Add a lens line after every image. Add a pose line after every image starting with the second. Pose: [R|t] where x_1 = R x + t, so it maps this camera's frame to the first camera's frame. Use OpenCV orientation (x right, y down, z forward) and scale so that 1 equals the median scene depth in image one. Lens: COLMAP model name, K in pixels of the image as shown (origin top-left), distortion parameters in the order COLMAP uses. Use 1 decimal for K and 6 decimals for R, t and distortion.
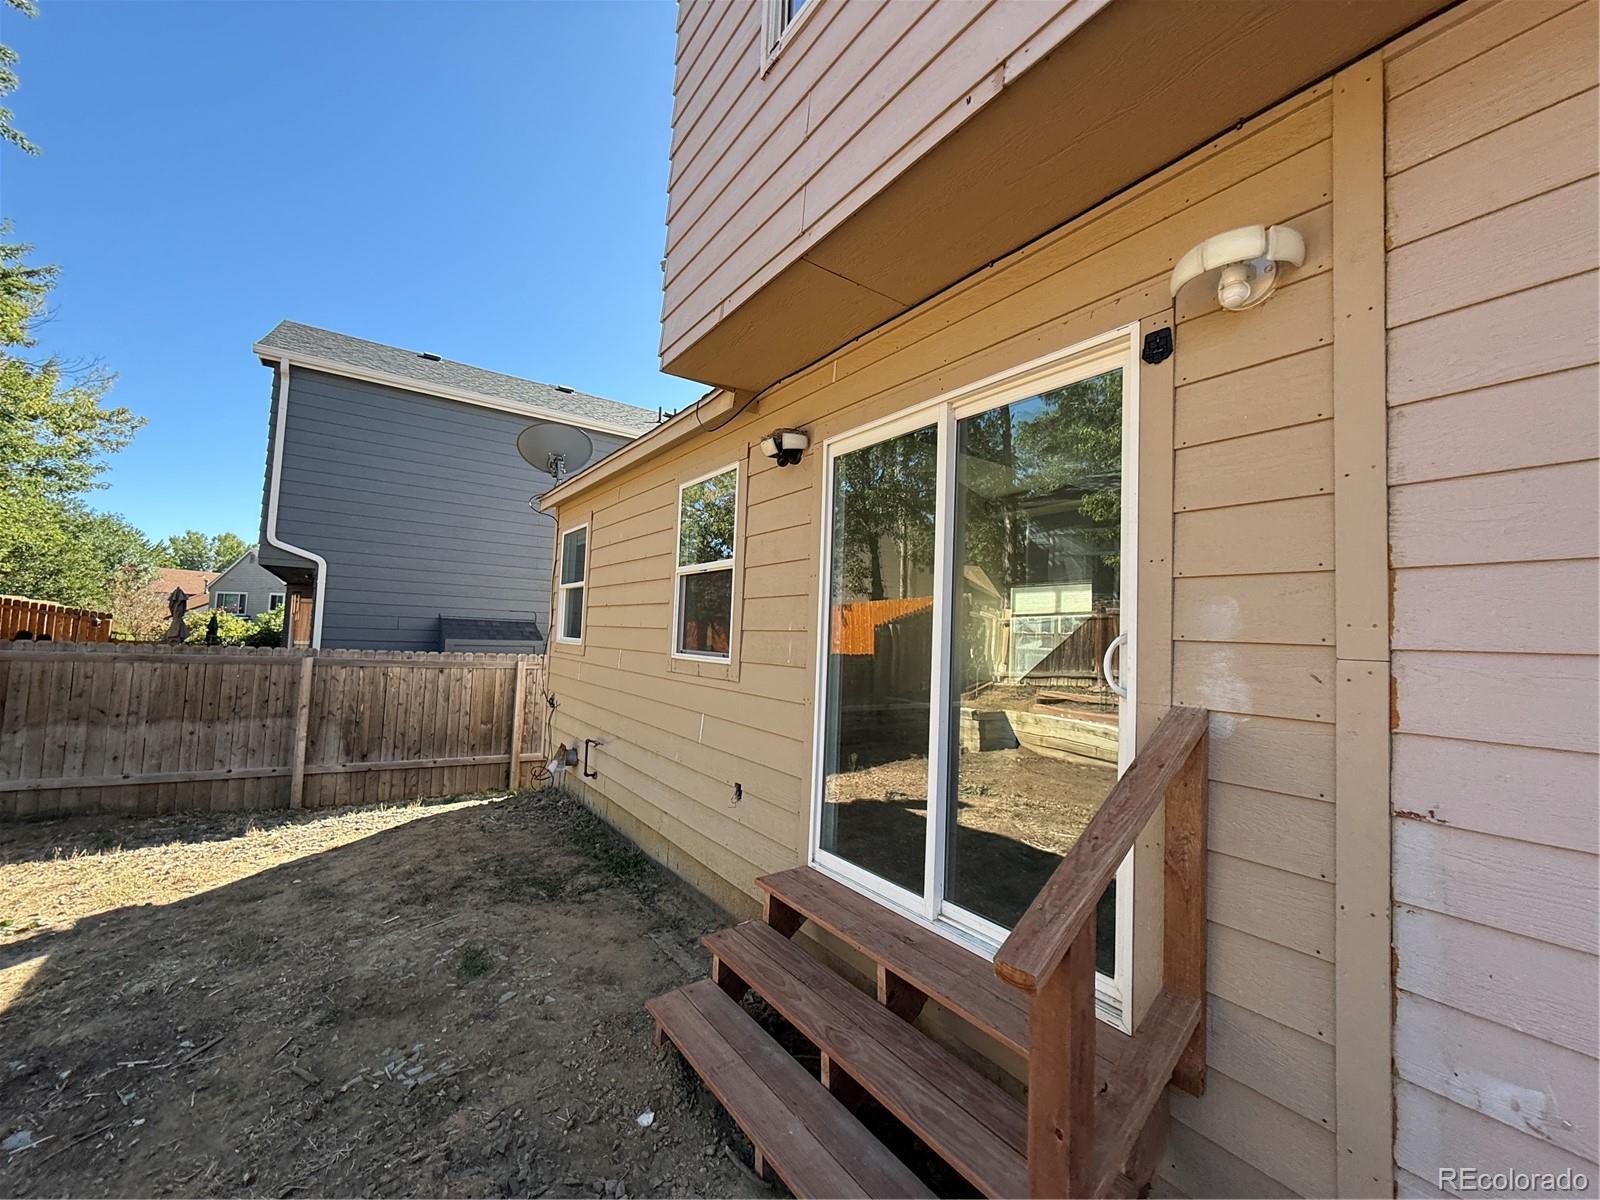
lens RADIAL K [[636.2, 0, 800.0], [0, 636.2, 600.0], [0, 0, 1]] dist [0.000399, 0.000687]
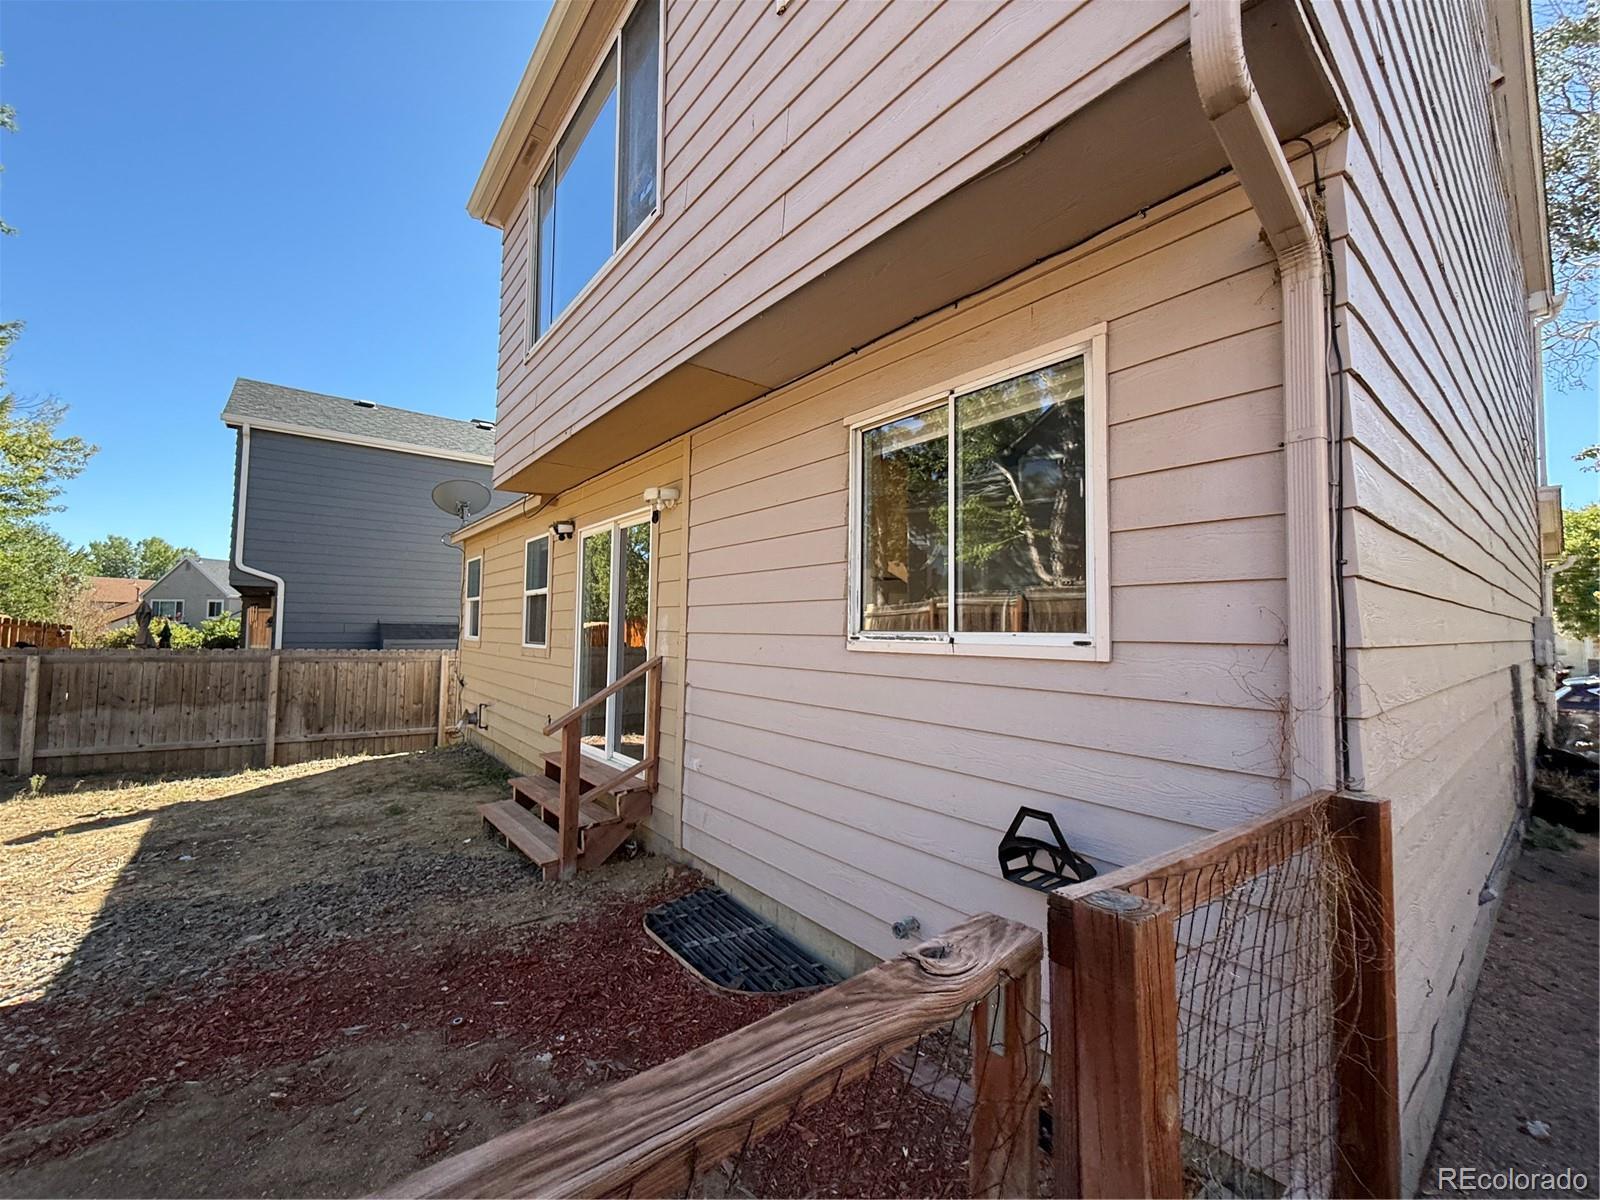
lens RADIAL K [[638.0, 0, 800.0], [0, 638.0, 600.0], [0, 0, 1]] dist [-0.000033, 0.000059]
pose [[0.997827, -0.021239, 0.062365, 0.263176], [0.020526, 0.999717, 0.012044, -0.021804], [-0.062603, -0.010738, 0.997981, -0.434649]]
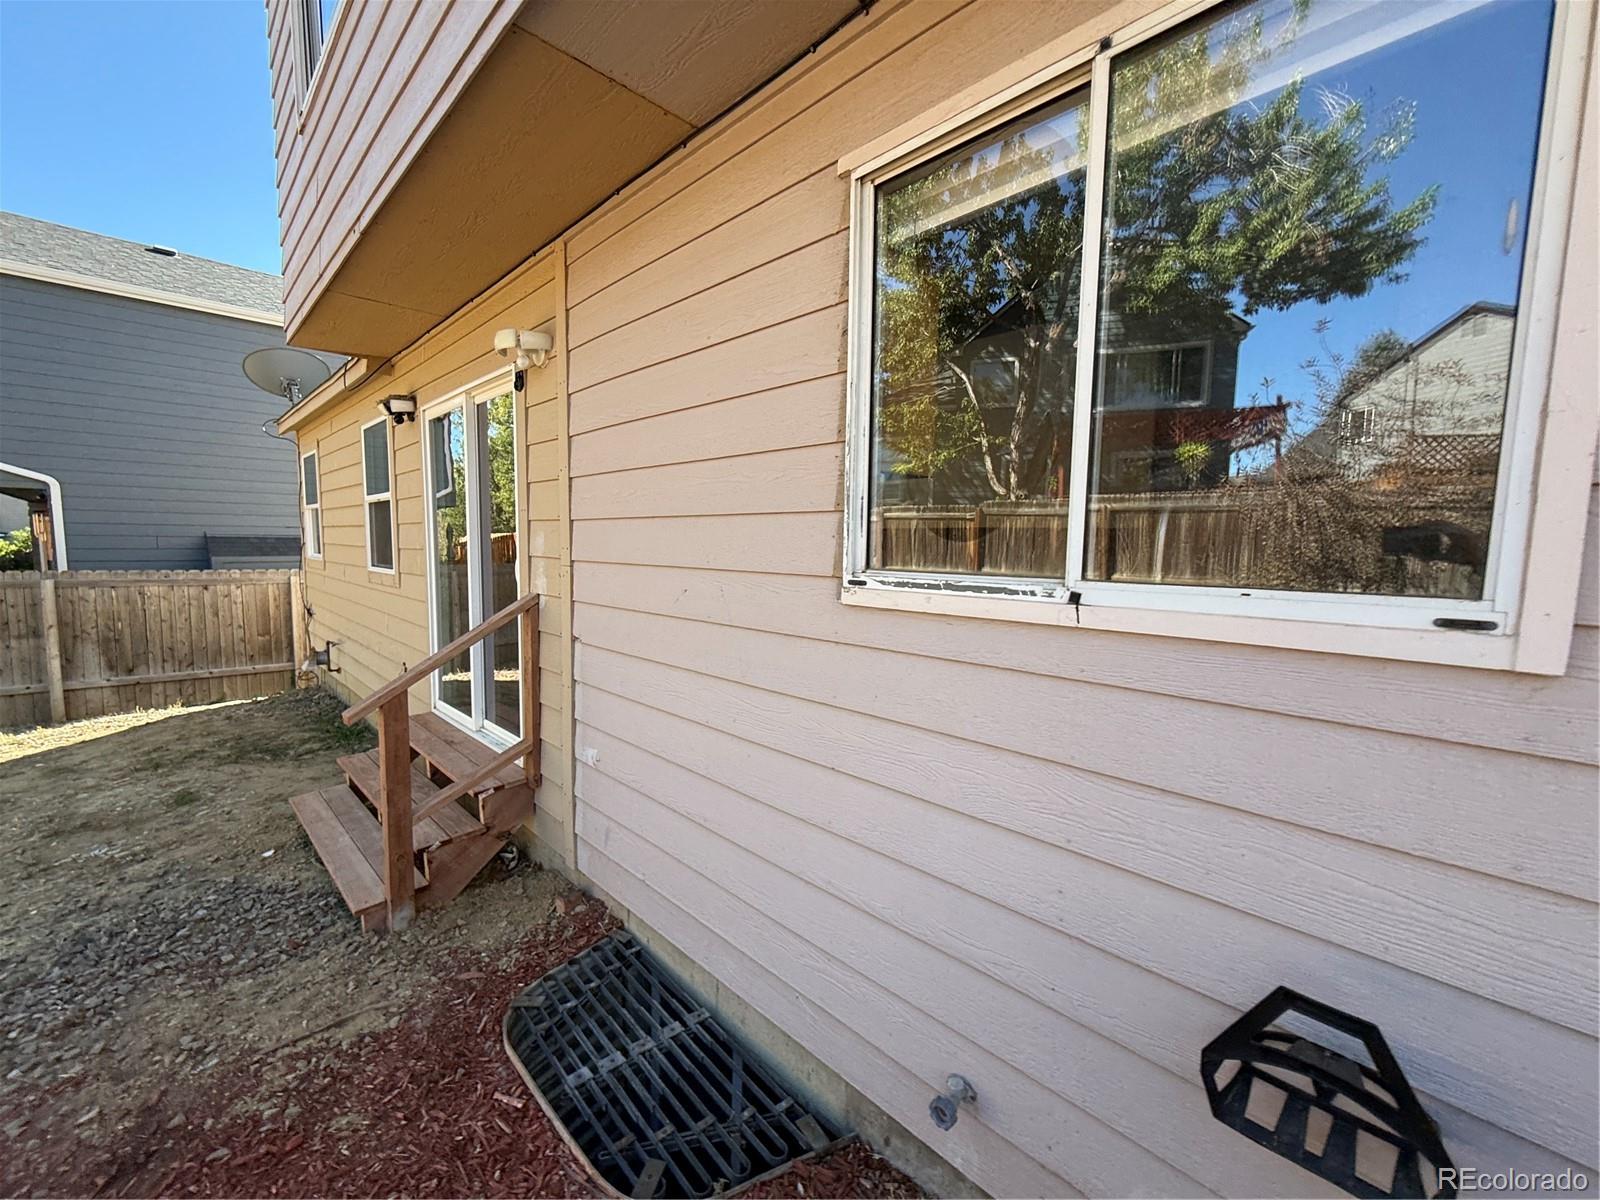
lens RADIAL K [[634.9, 0, 803.4], [0, 634.9, 602.5], [0, 0, 1]] dist [0.000782, -0.000281]
pose [[0.984237, -0.037720, 0.172786, 0.265905], [0.010623, 0.987836, 0.155139, -0.019792], [-0.176536, -0.150858, 0.972665, -0.229629]]
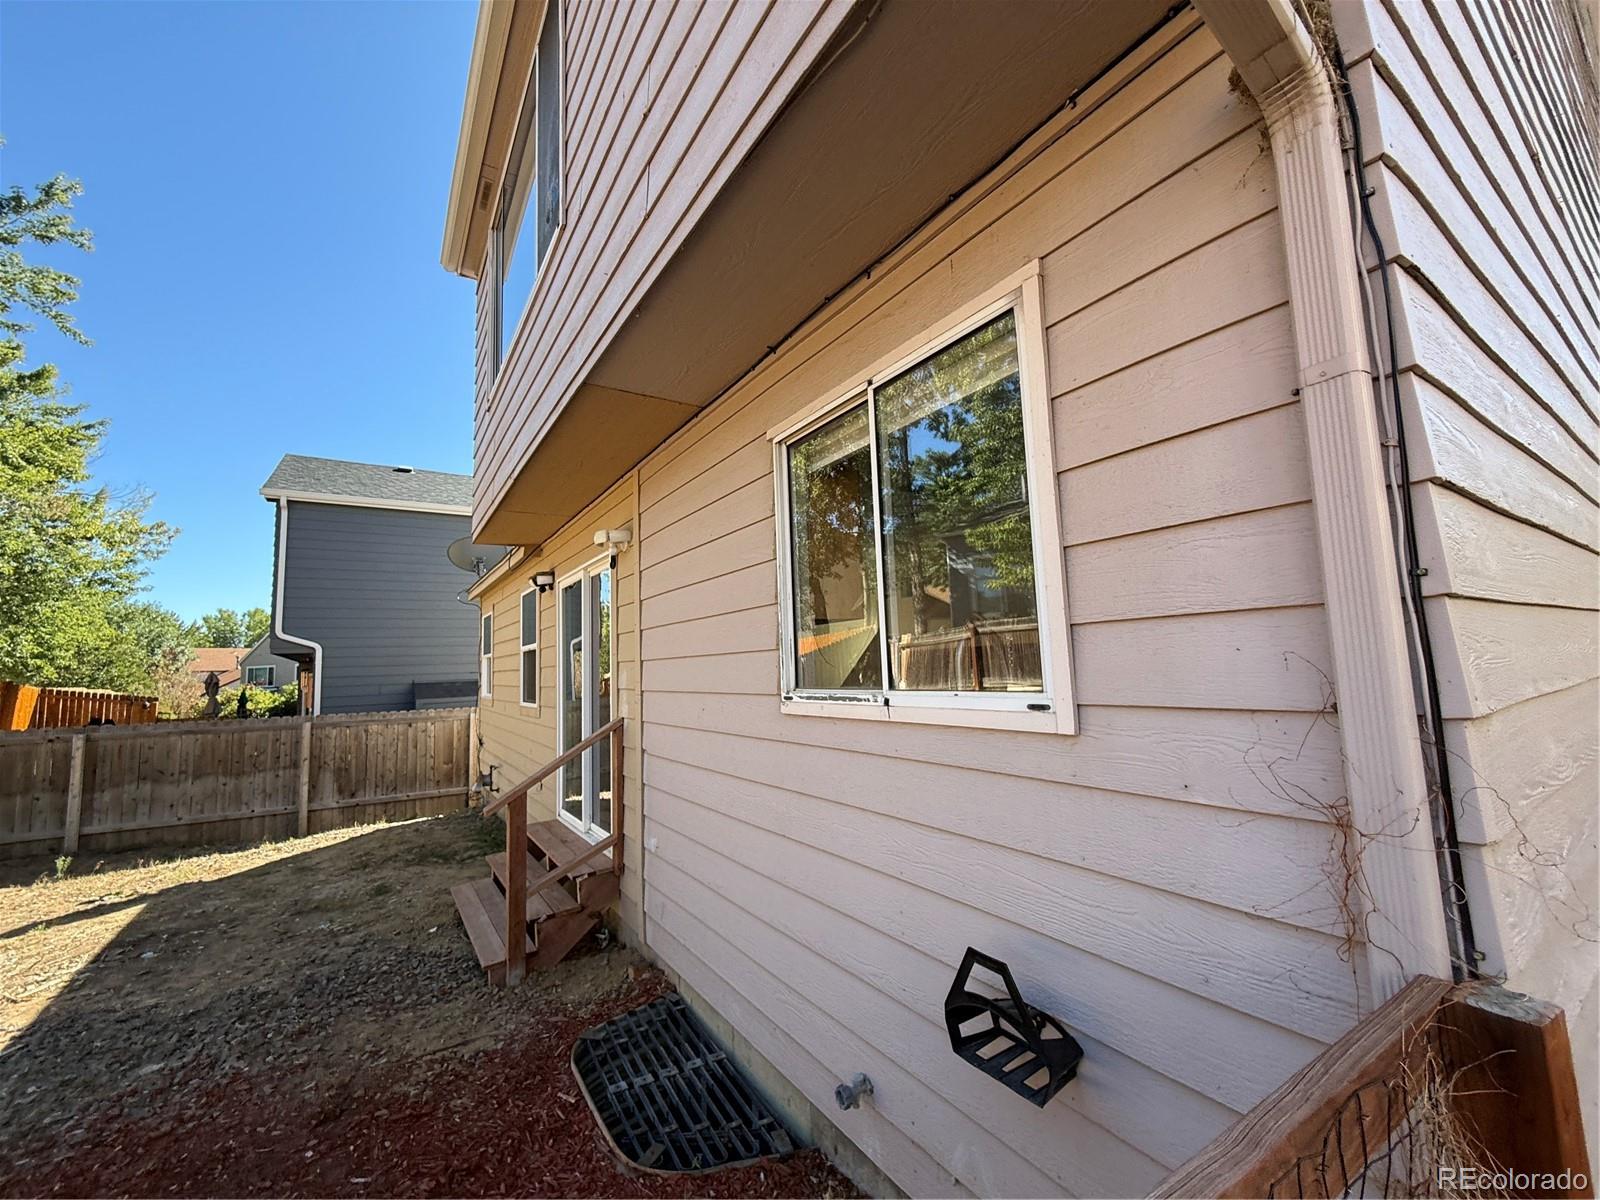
lens RADIAL K [[638.5, 0, 802.9], [0, 638.5, 599.5], [0, 0, 1]] dist [-0.000965, 0.000254]
pose [[0.996508, -0.079825, -0.024477, 0.349181], [0.078682, 0.995904, -0.044535, -0.027552], [0.027932, 0.042453, 0.998708, -0.352285]]
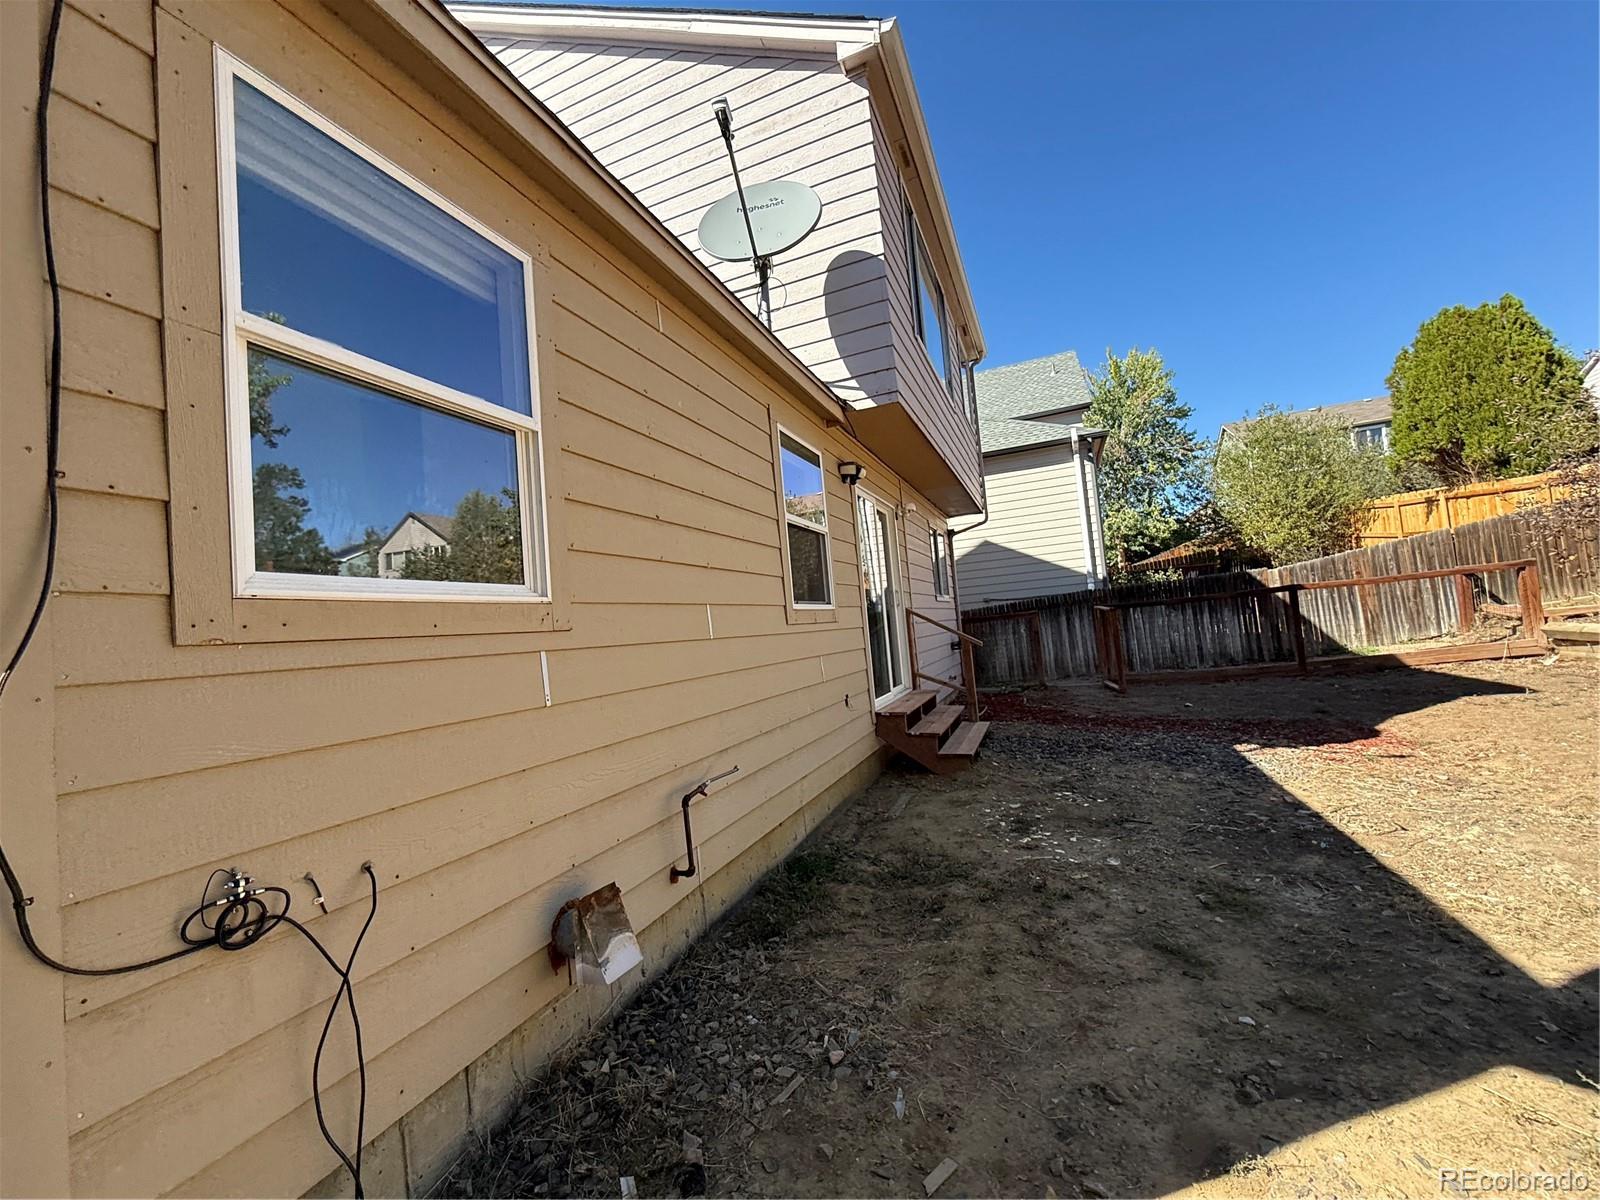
lens RADIAL K [[638.5, 0, 802.9], [0, 638.5, 599.5], [0, 0, 1]] dist [-0.000965, 0.000254]
pose [[-0.539541, 0.060852, 0.839758, -0.634845], [0.024466, 0.998097, -0.056606, 0.083054], [-0.841604, -0.009996, -0.540003, 0.953973]]
